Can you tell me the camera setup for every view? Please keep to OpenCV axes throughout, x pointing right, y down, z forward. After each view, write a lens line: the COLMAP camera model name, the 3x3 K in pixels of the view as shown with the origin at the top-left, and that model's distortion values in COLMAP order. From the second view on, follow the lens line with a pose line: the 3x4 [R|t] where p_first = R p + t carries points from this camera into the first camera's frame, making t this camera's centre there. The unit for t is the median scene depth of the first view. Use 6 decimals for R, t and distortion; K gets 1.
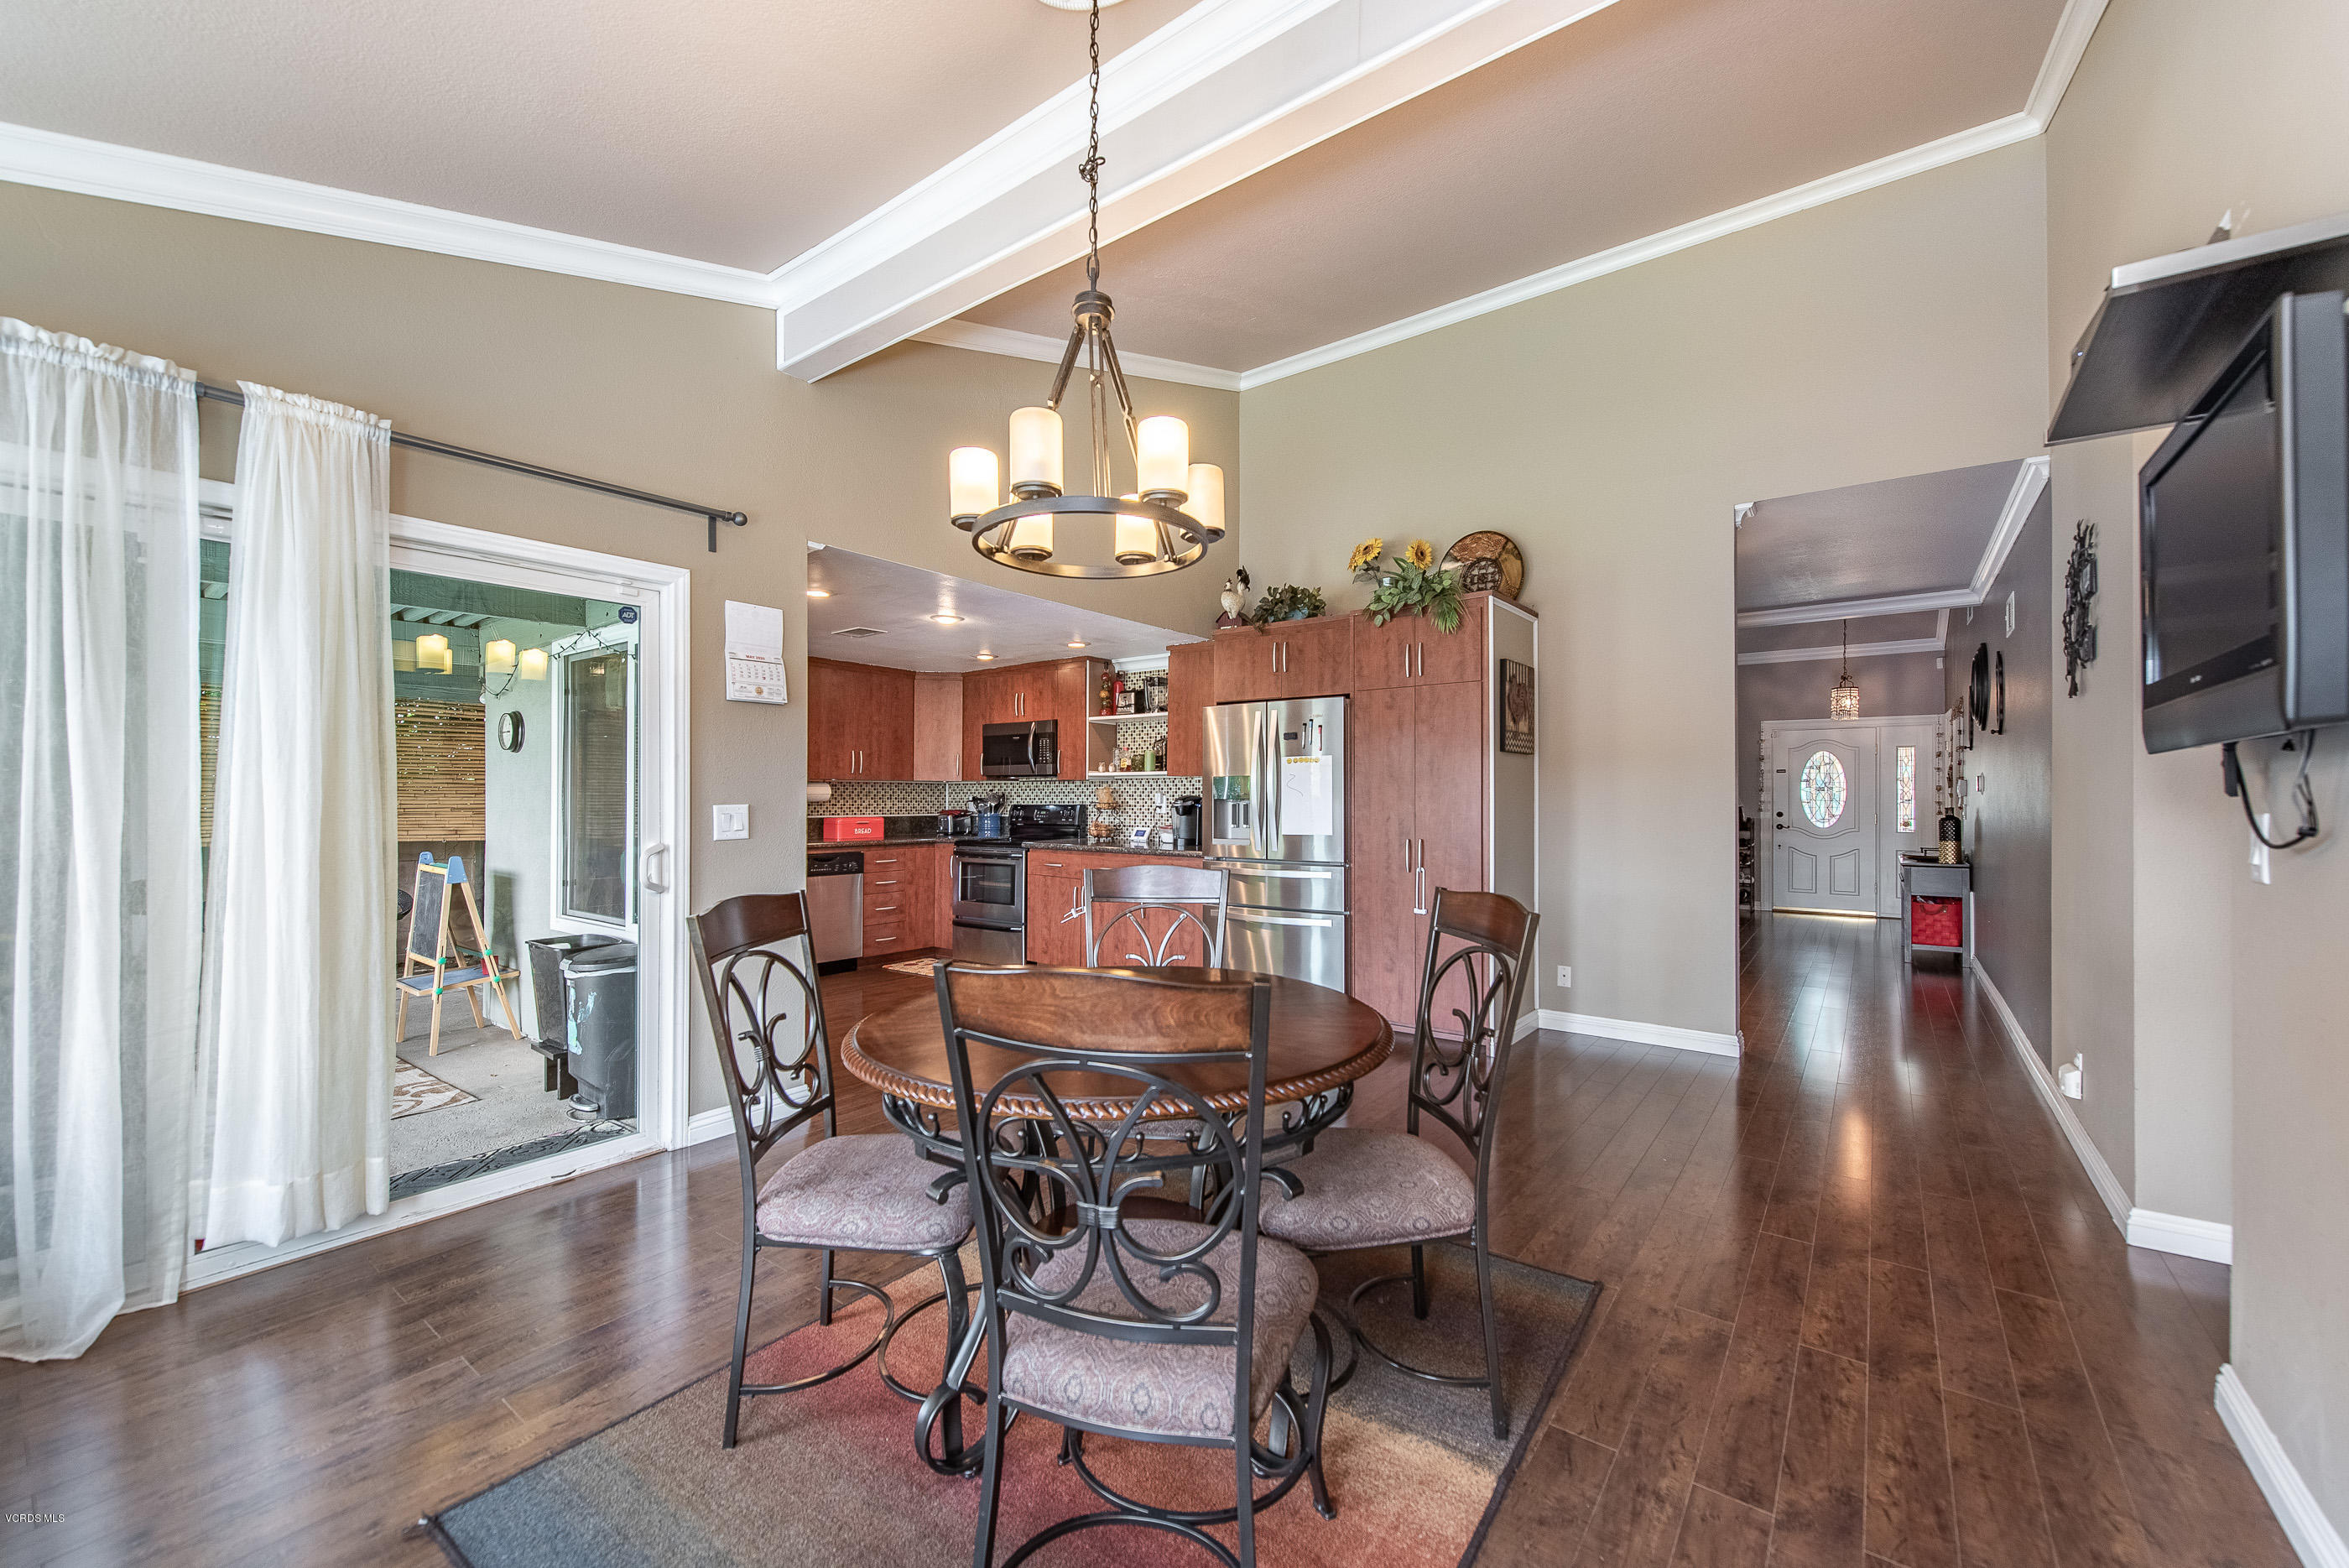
lens RADIAL K [[924.1, 0, 1185.7], [0, 924.1, 794.0], [0, 0, 1]] dist [0.012463, -0.006717]
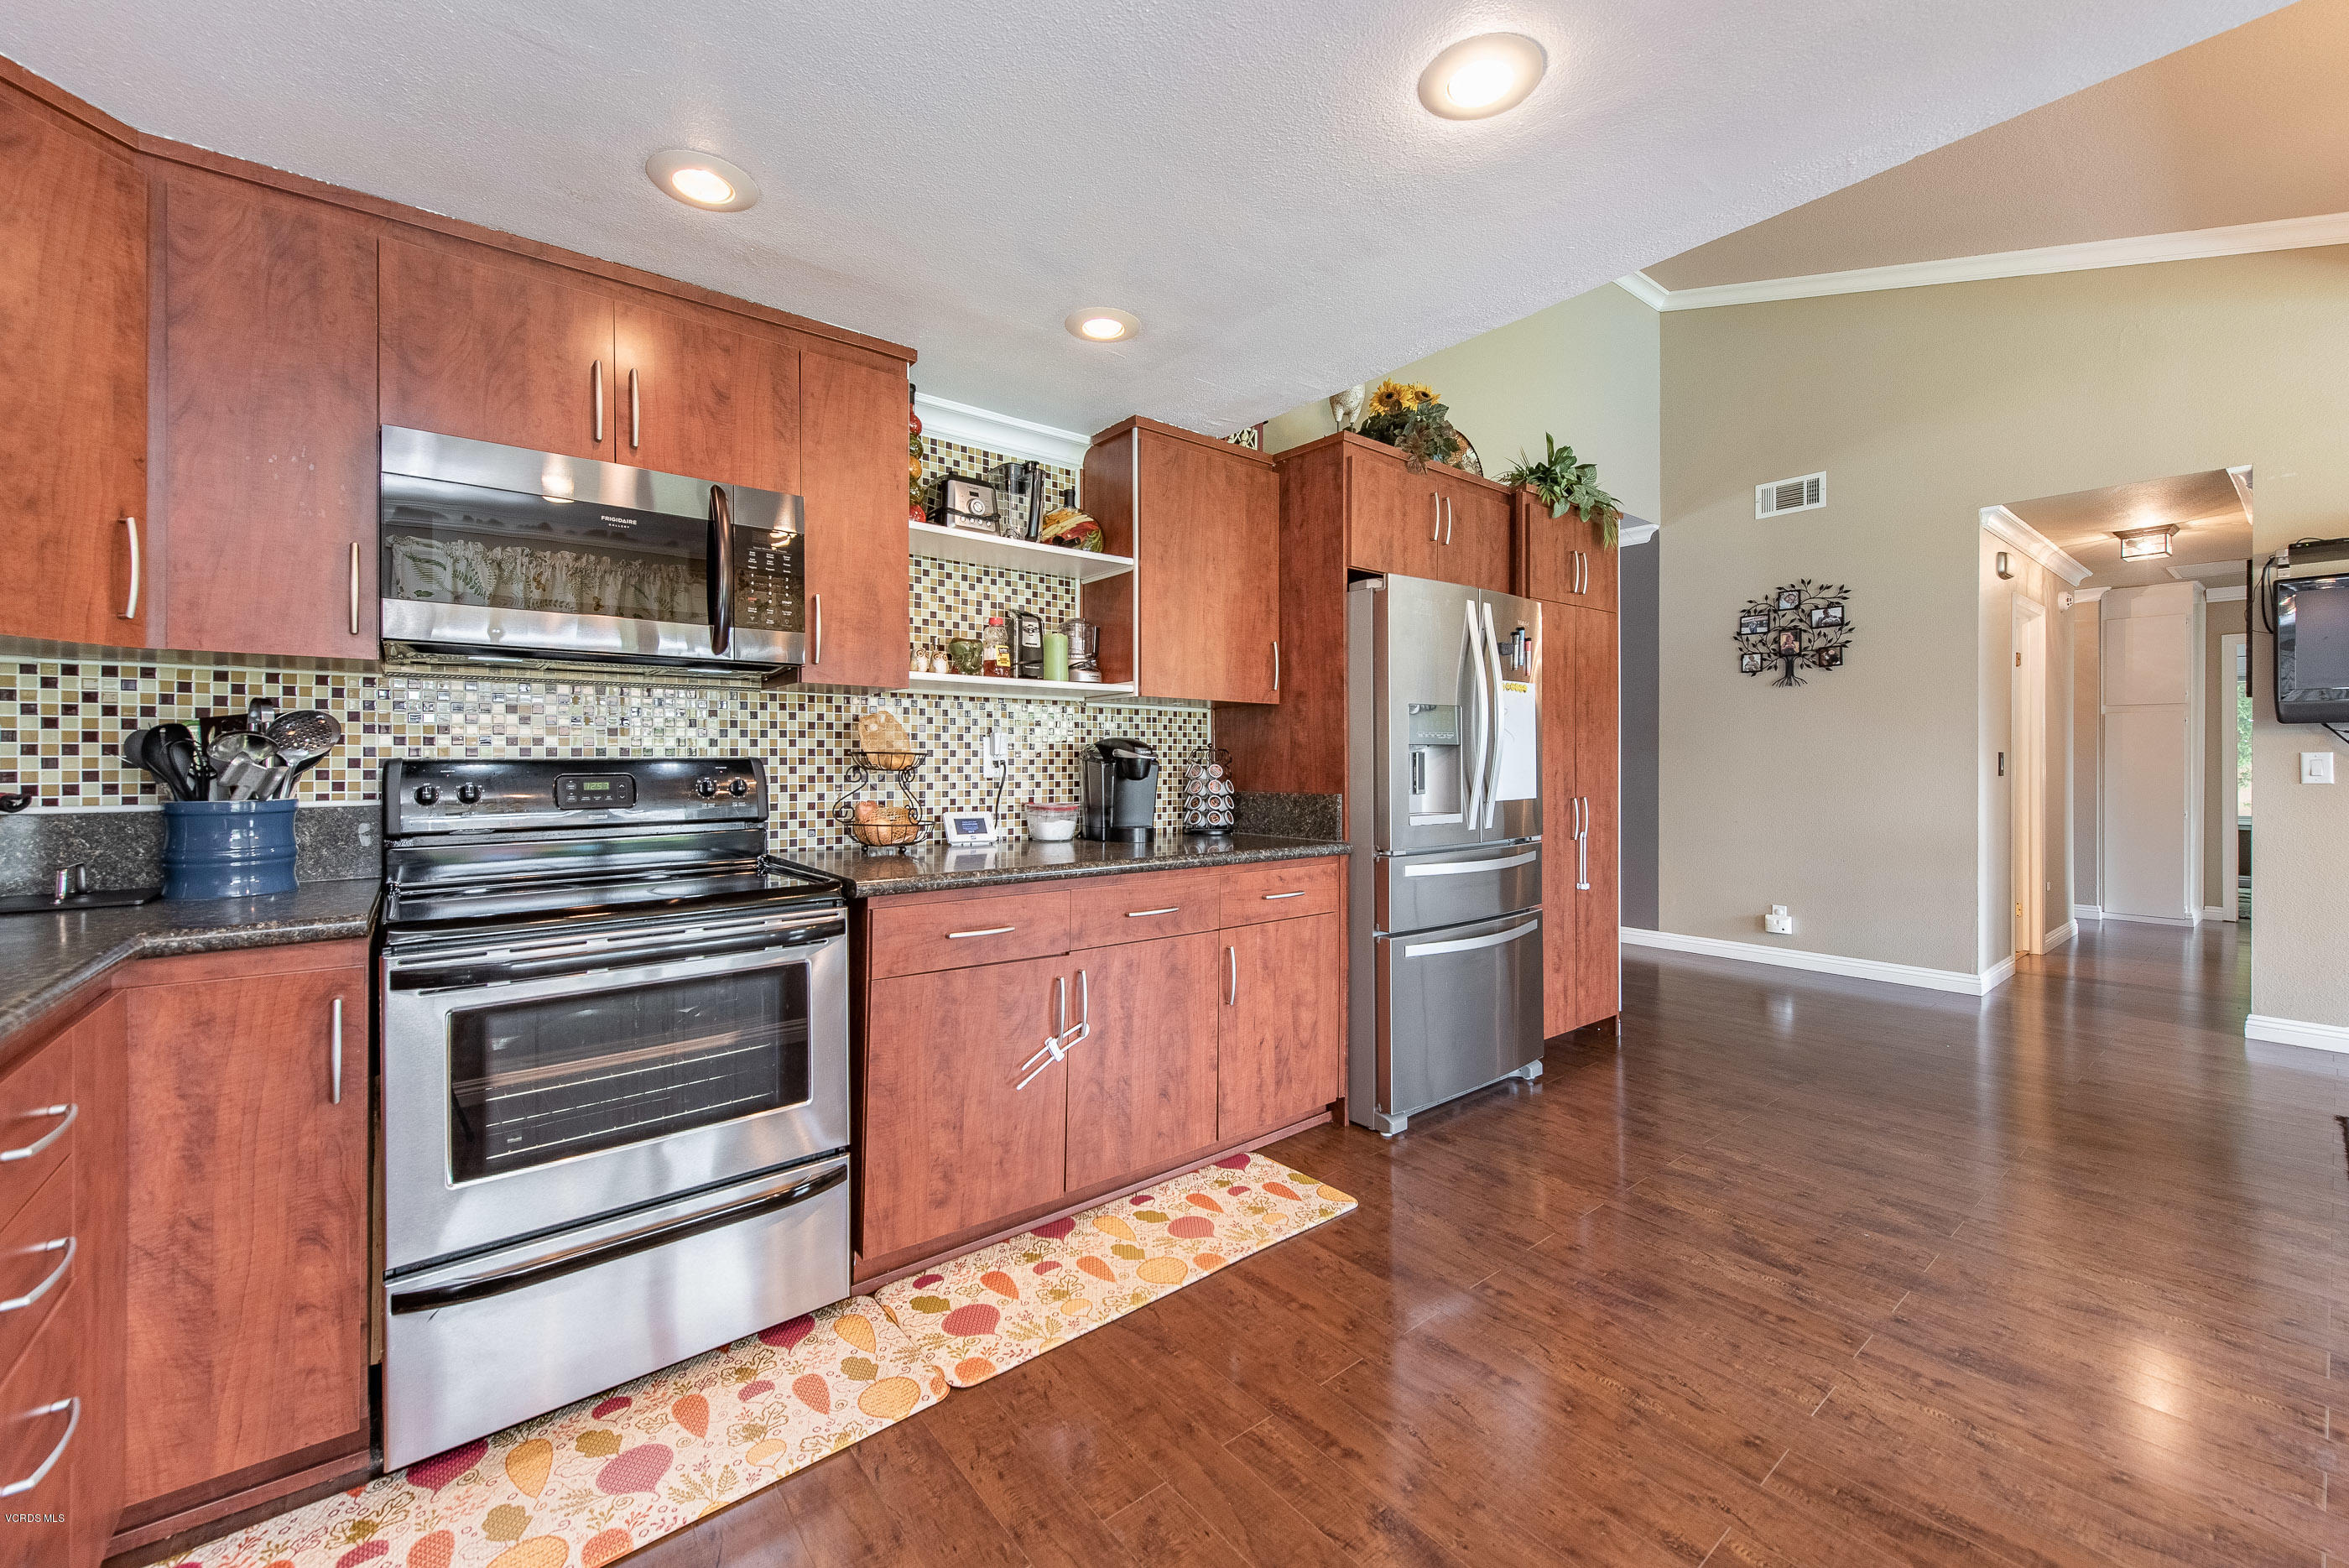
lens RADIAL K [[930.9, 0, 1181.9], [0, 930.9, 767.4], [0, 0, 1]] dist [0.017015, -0.006595]
pose [[0.249362, -0.008673, 0.968372, -0.420259], [-0.002679, 0.999950, 0.009645, 0.010979], [-0.968407, -0.004999, 0.249326, 0.771934]]
